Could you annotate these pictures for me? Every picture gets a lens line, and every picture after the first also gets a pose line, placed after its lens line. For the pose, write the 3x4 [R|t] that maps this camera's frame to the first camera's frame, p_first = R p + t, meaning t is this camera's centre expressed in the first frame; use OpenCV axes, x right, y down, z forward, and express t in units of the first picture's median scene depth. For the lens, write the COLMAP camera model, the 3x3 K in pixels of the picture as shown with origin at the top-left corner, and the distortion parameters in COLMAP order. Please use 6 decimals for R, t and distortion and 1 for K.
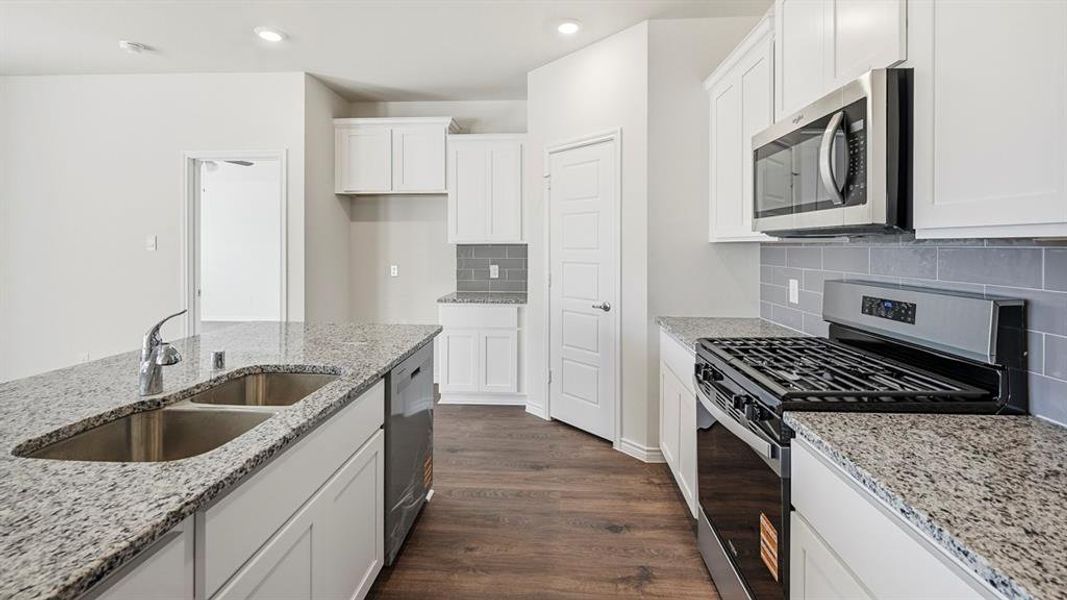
lens RADIAL K [[451.5, 0, 534.6], [0, 451.5, 246.7], [0, 0, 1]] dist [0.000540, 0.000348]
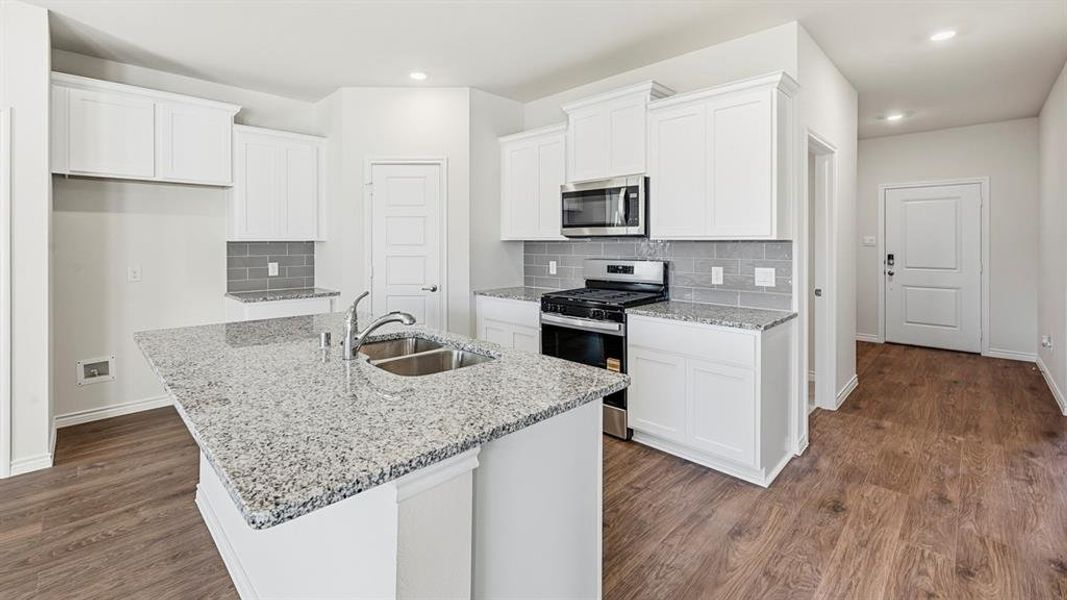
lens RADIAL K [[451.5, 0, 534.6], [0, 451.5, 246.7], [0, 0, 1]] dist [0.000540, 0.000348]
pose [[0.657814, -0.008124, 0.753137, -0.708290], [0.003275, 0.999963, 0.007926, -0.000131], [-0.753174, -0.002747, 0.657816, -0.114045]]
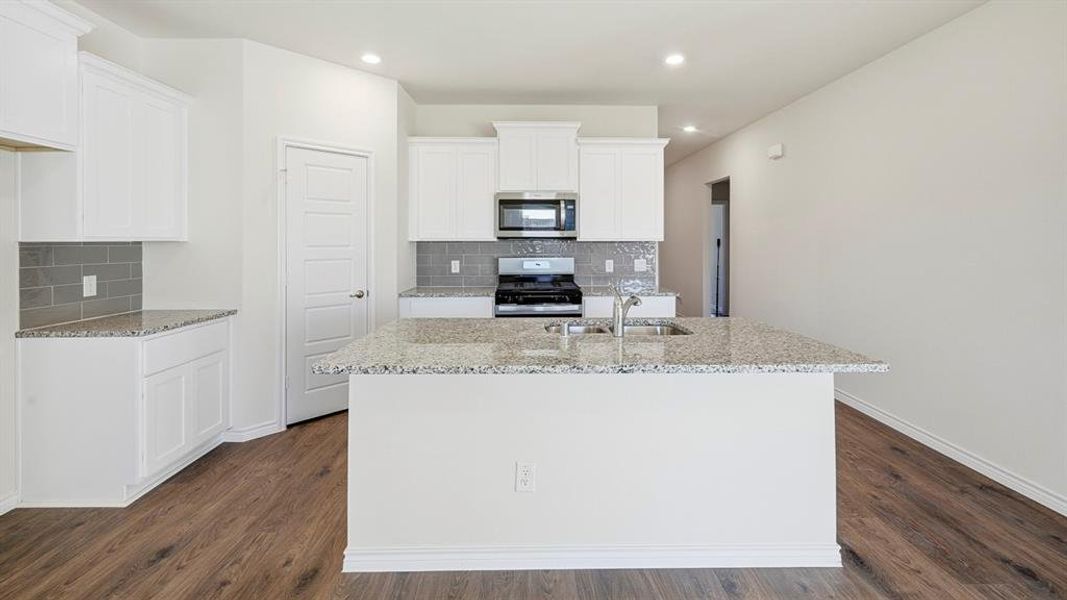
lens RADIAL K [[451.5, 0, 534.6], [0, 451.5, 246.7], [0, 0, 1]] dist [0.000540, 0.000348]
pose [[-0.074220, -0.006934, 0.997218, -1.167444], [0.005863, 0.999956, 0.007390, -0.000124], [-0.997225, 0.006396, -0.074176, 0.682954]]
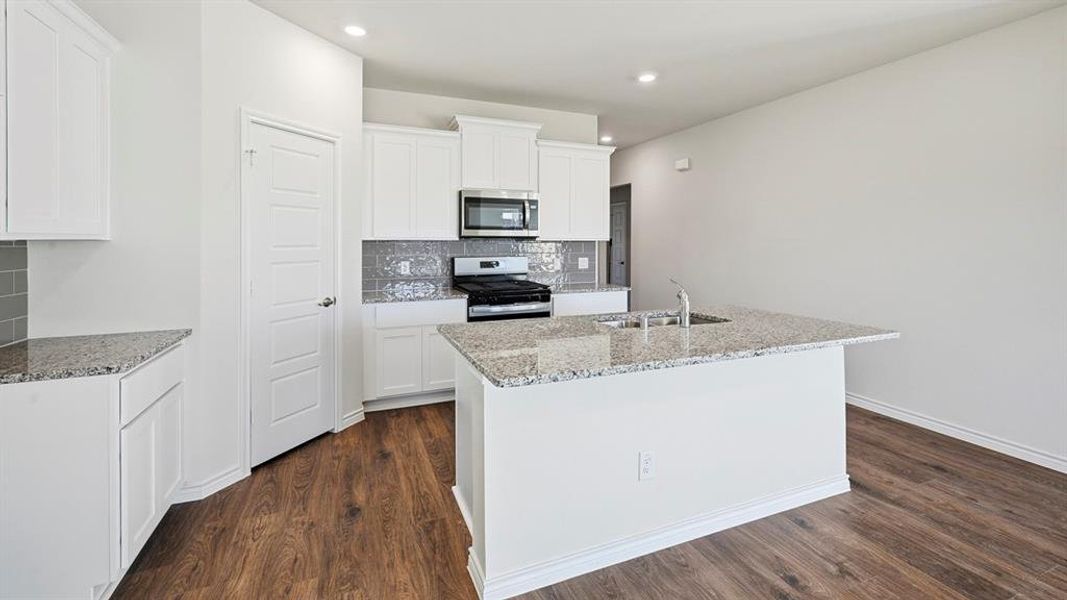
lens RADIAL K [[451.5, 0, 534.6], [0, 451.5, 246.7], [0, 0, 1]] dist [0.000540, 0.000348]
pose [[-0.433101, -0.008448, 0.901306, -1.056508], [0.004532, 0.999923, 0.011550, -0.003890], [-0.901334, 0.009087, -0.433029, 1.111387]]
